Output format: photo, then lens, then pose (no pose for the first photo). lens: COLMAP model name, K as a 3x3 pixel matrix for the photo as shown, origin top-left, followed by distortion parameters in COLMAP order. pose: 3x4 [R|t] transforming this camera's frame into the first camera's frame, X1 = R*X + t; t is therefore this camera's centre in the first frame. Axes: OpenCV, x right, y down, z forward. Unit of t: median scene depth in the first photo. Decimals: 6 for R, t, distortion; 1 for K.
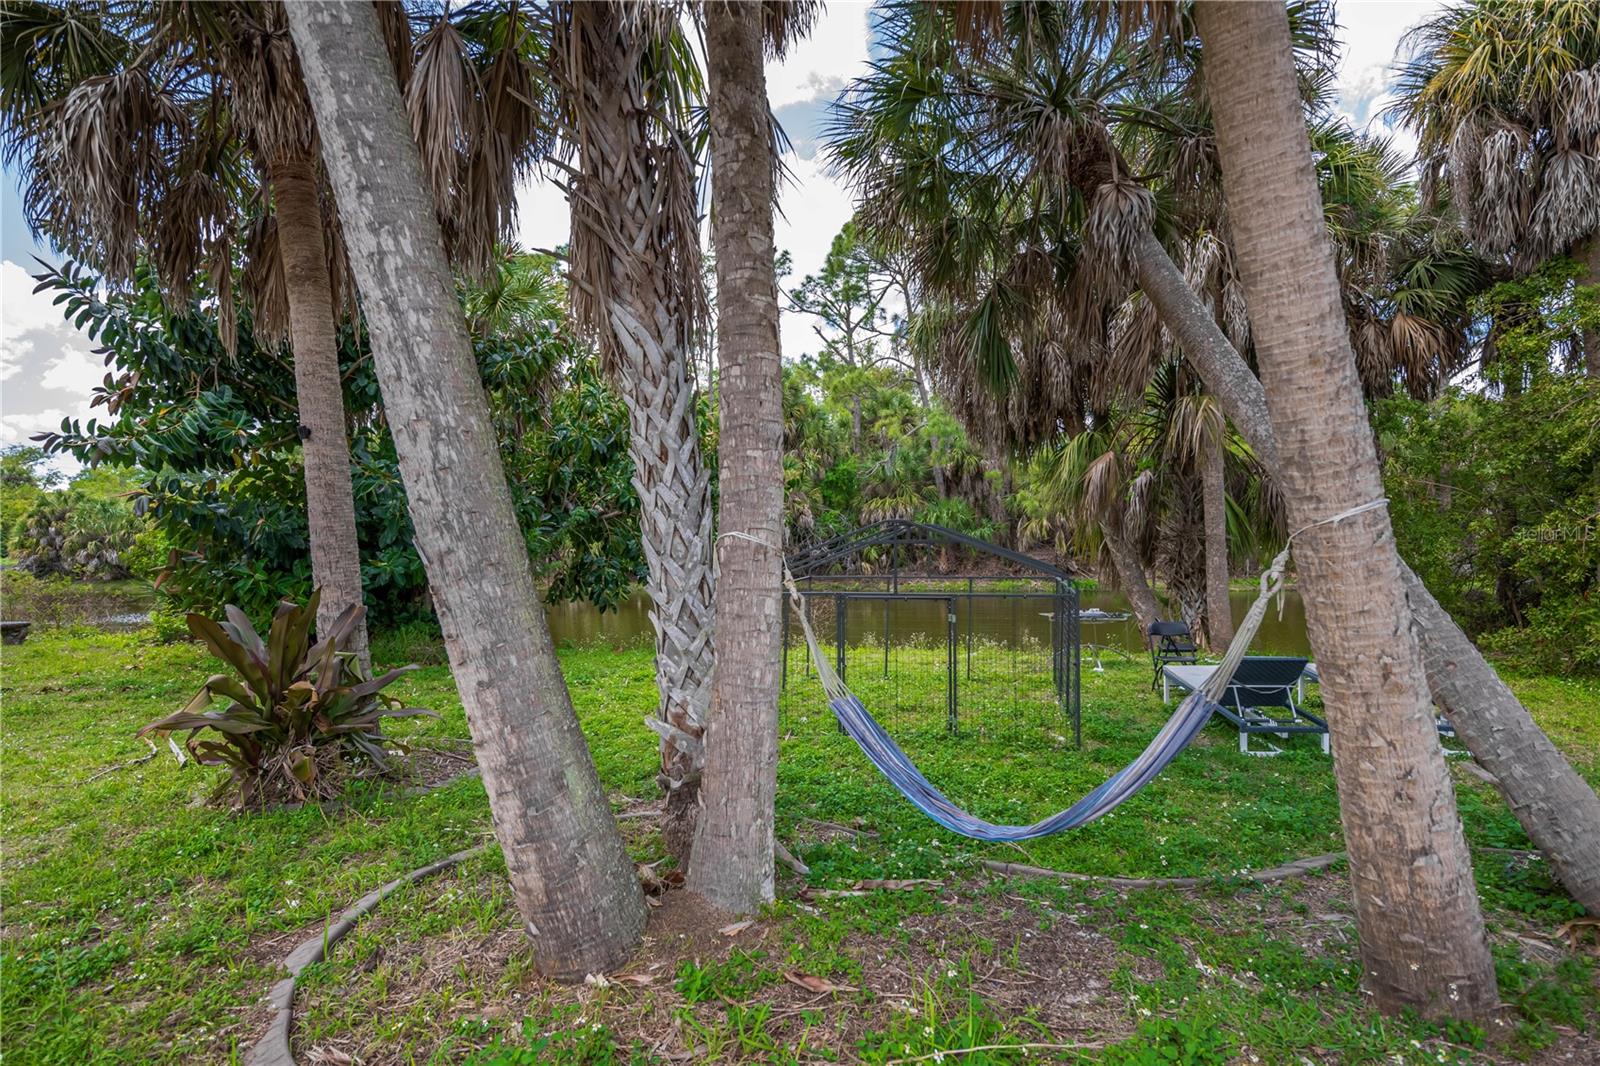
lens RADIAL K [[876.0, 0, 799.8], [0, 876.0, 532.6], [0, 0, 1]] dist [-0.000261, -0.000008]
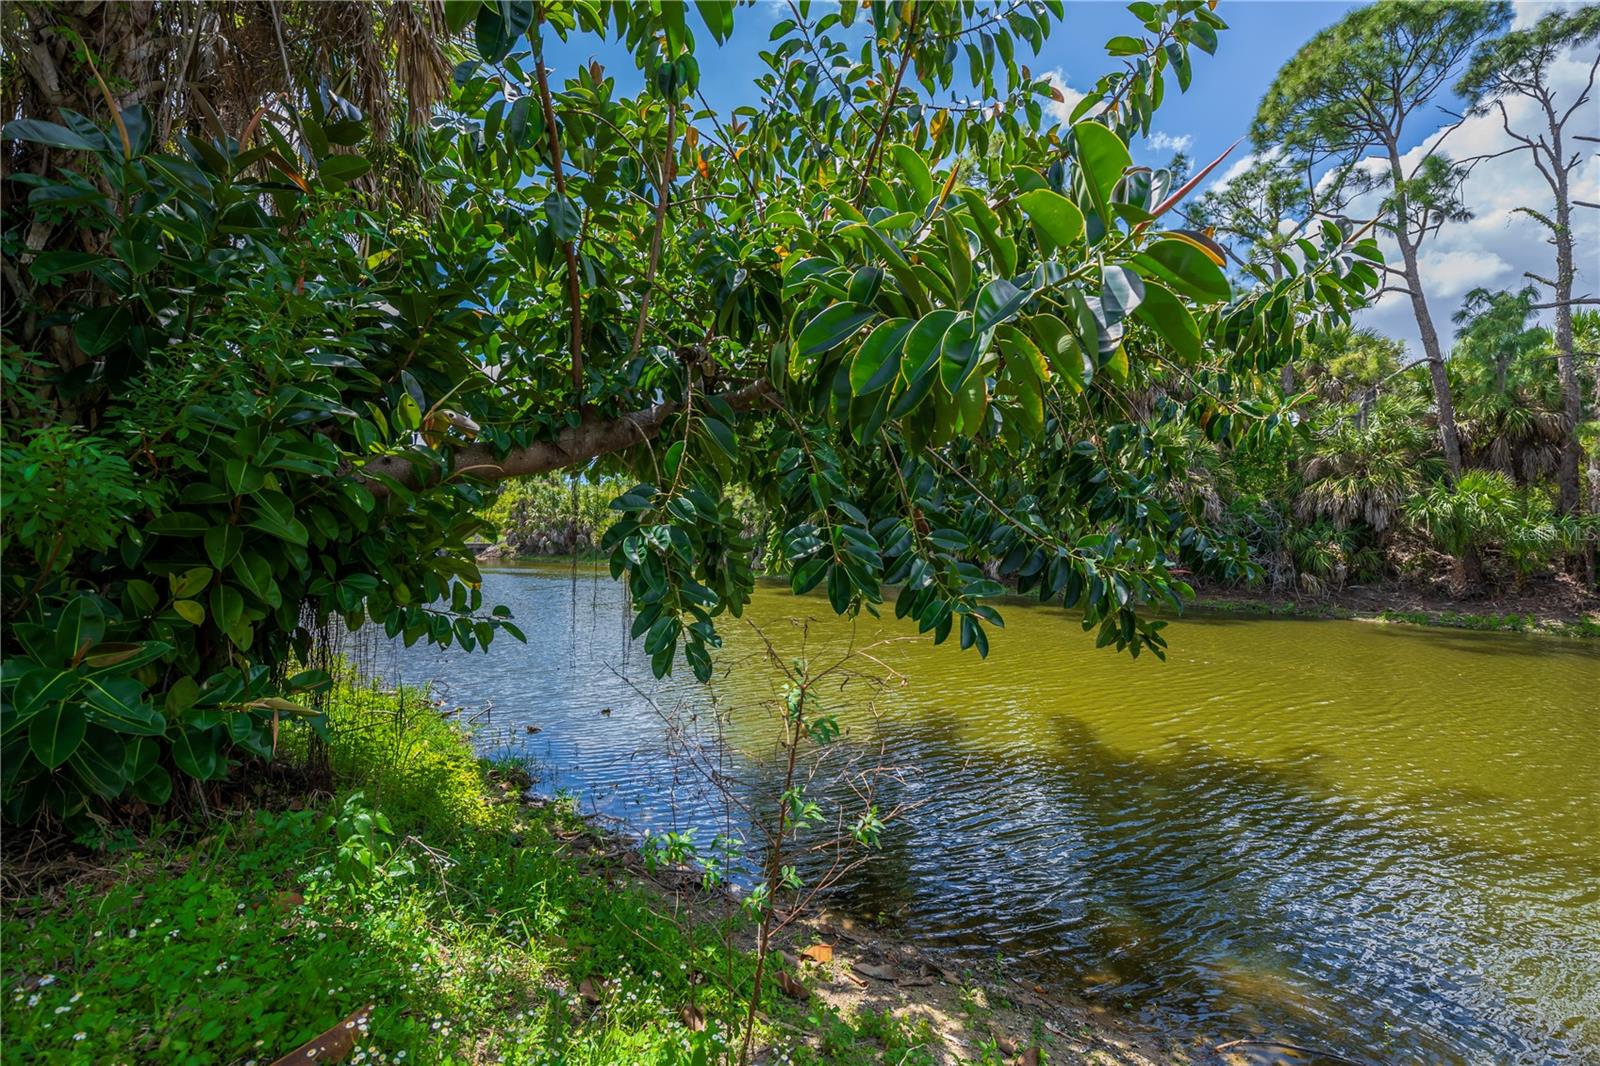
lens RADIAL K [[681.6, 0, 799.3], [0, 681.6, 529.7], [0, 0, 1]] dist [0.002533, 0.000259]
pose [[0.897963, 0.023314, -0.439453, -0.045467], [-0.020075, 0.999726, 0.012017, 0.001835], [0.439613, -0.001969, 0.898185, 0.350861]]
